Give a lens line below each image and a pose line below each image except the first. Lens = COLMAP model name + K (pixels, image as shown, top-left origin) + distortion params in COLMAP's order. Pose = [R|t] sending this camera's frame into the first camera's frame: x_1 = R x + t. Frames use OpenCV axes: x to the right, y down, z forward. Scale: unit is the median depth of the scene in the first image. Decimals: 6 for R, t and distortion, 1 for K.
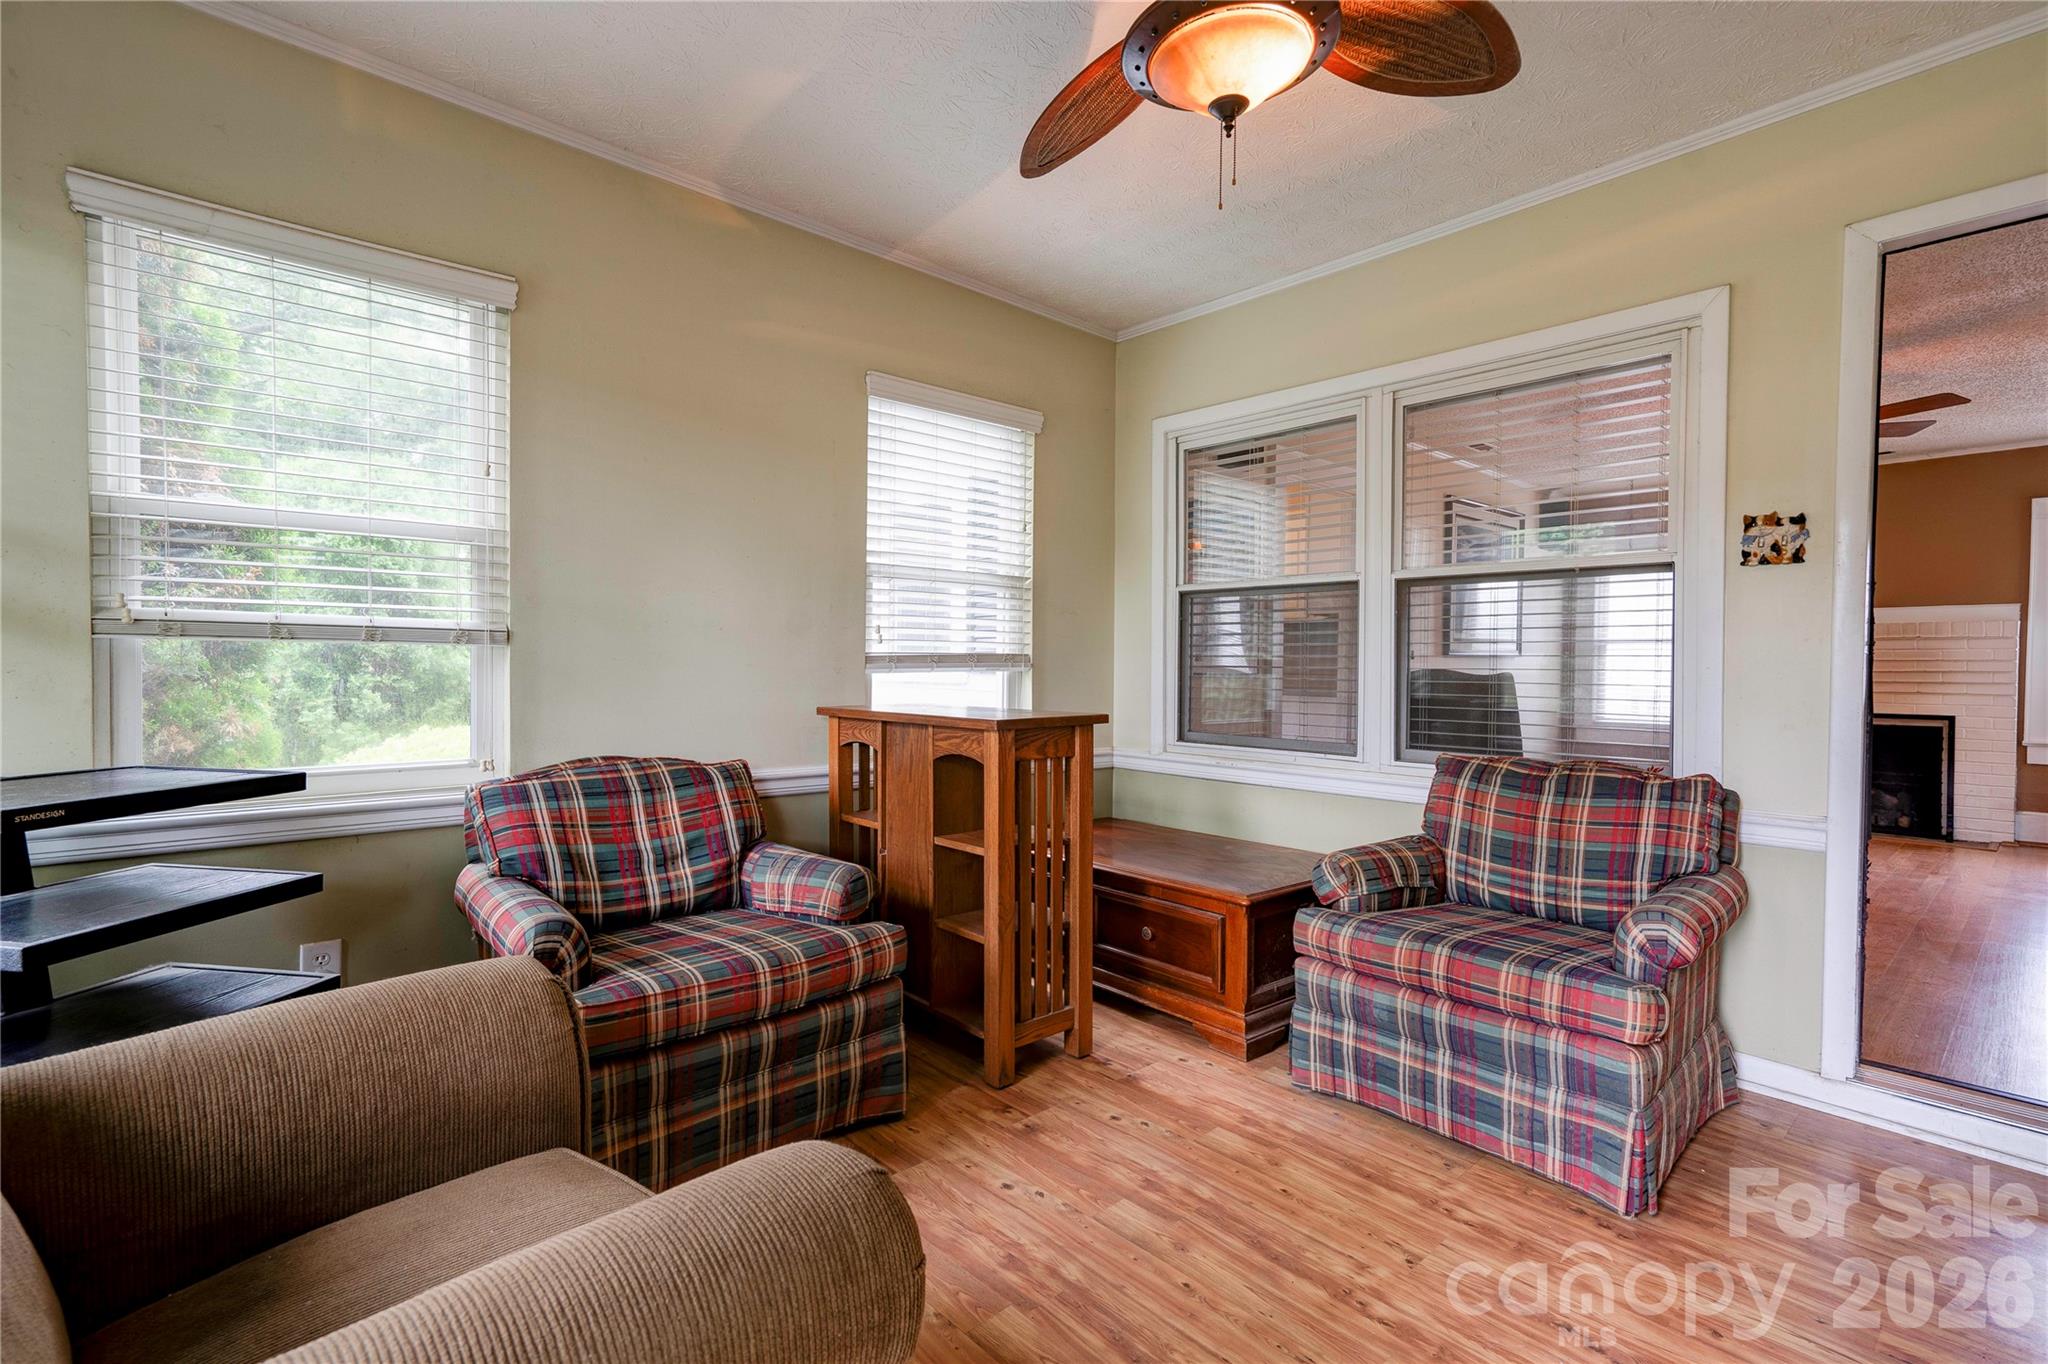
lens RADIAL K [[937.8, 0, 1017.9], [0, 937.8, 679.8], [0, 0, 1]] dist [-0.002504, 0.009000]
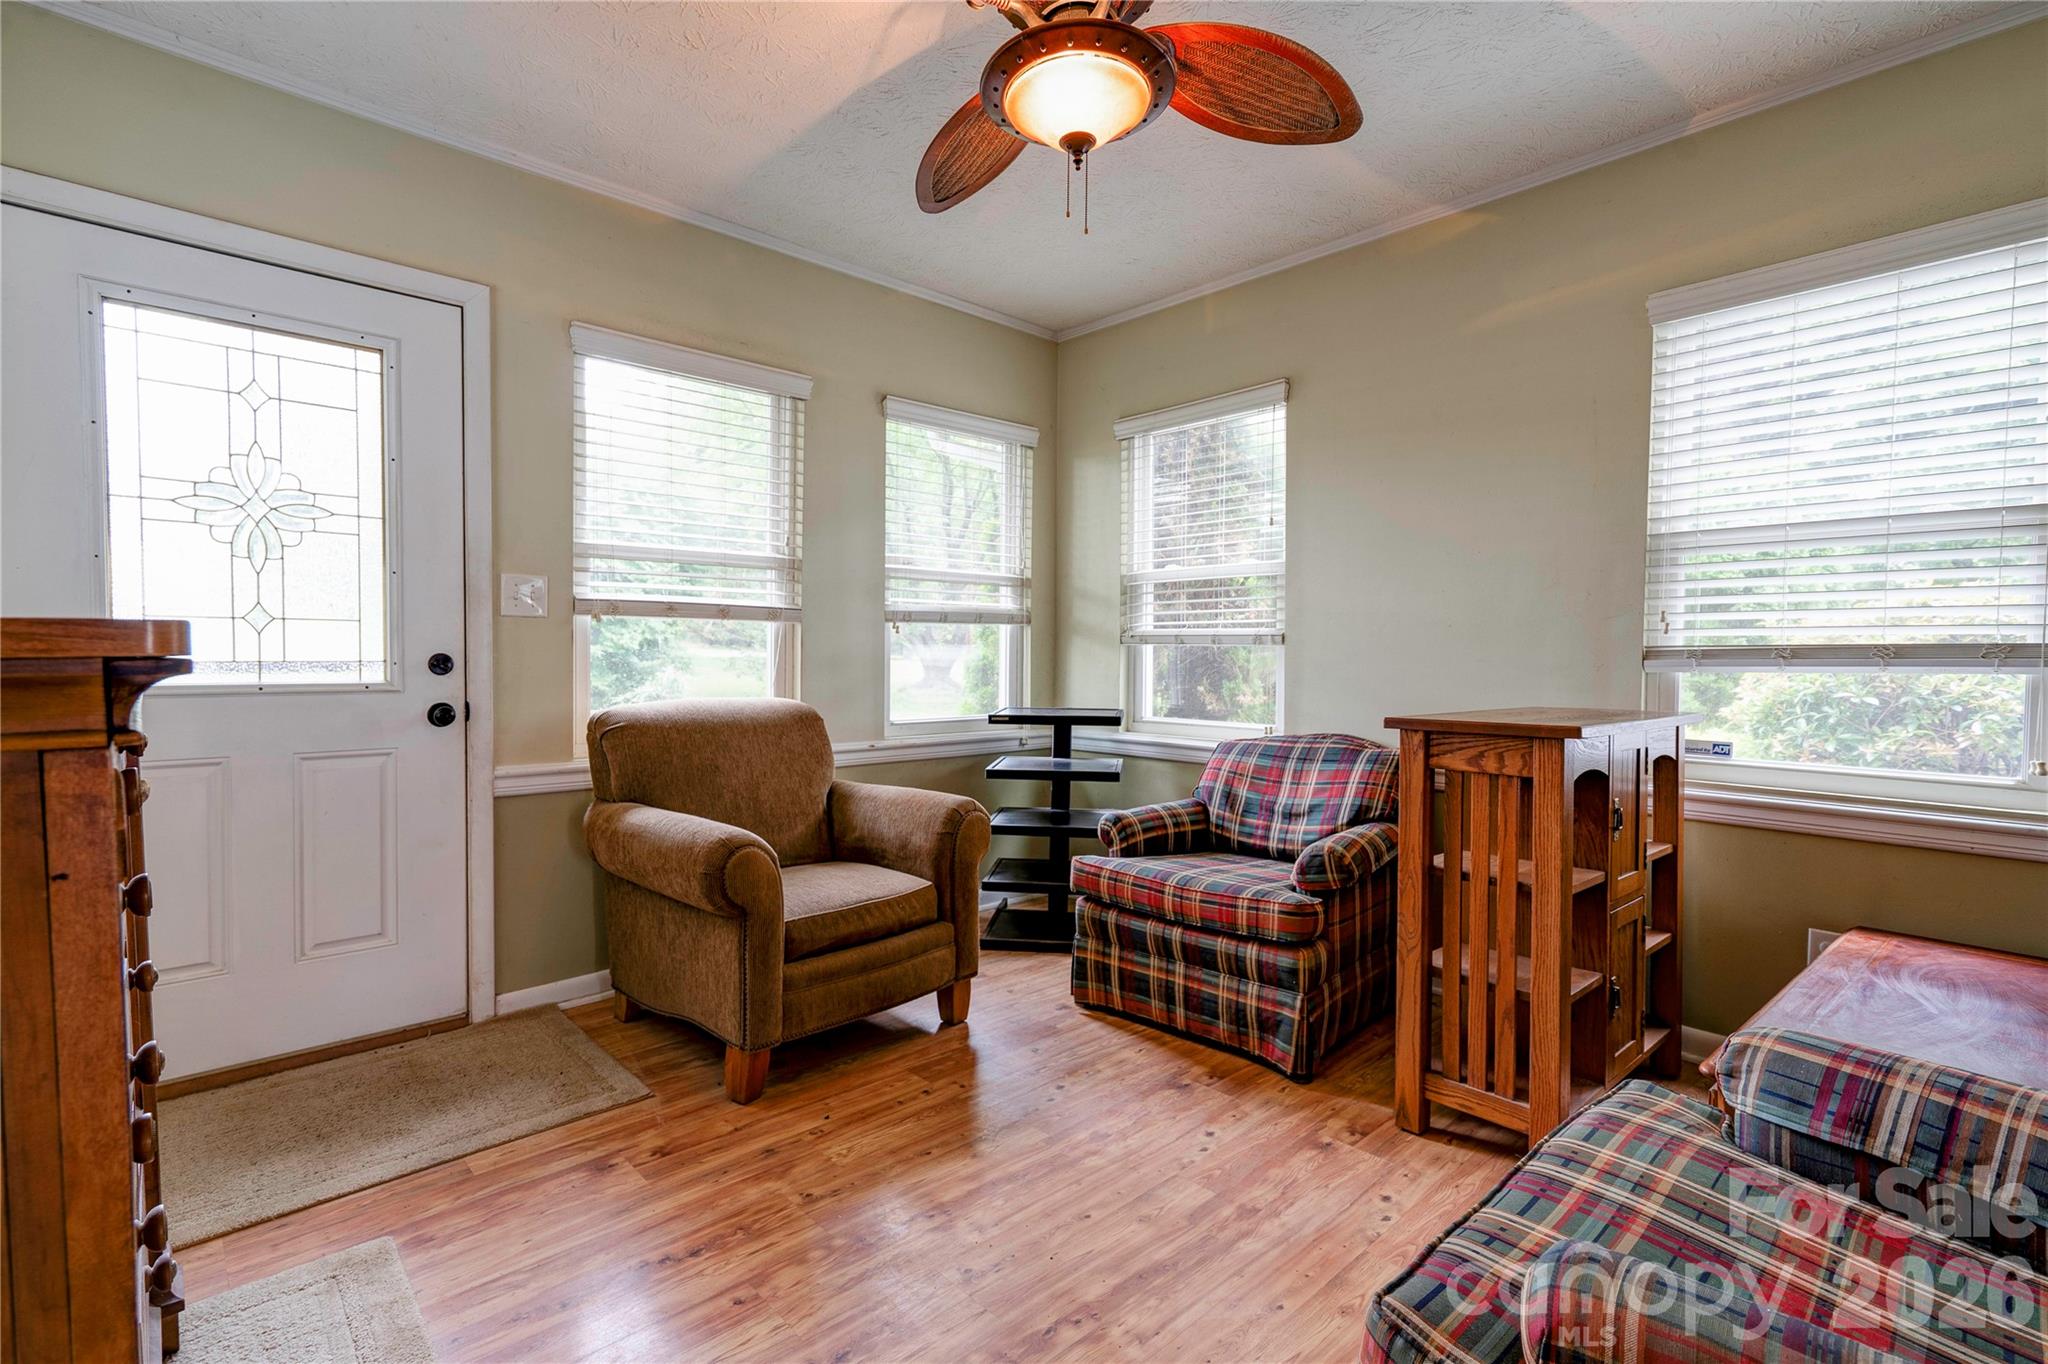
lens RADIAL K [[937.8, 0, 1008.7], [0, 937.8, 680.3], [0, 0, 1]] dist [-0.002504, 0.009000]
pose [[0.021365, 0.018293, -0.999604, 0.878283], [-0.023025, 0.999576, 0.017801, -0.000982], [0.999507, 0.022635, 0.021777, 0.603188]]
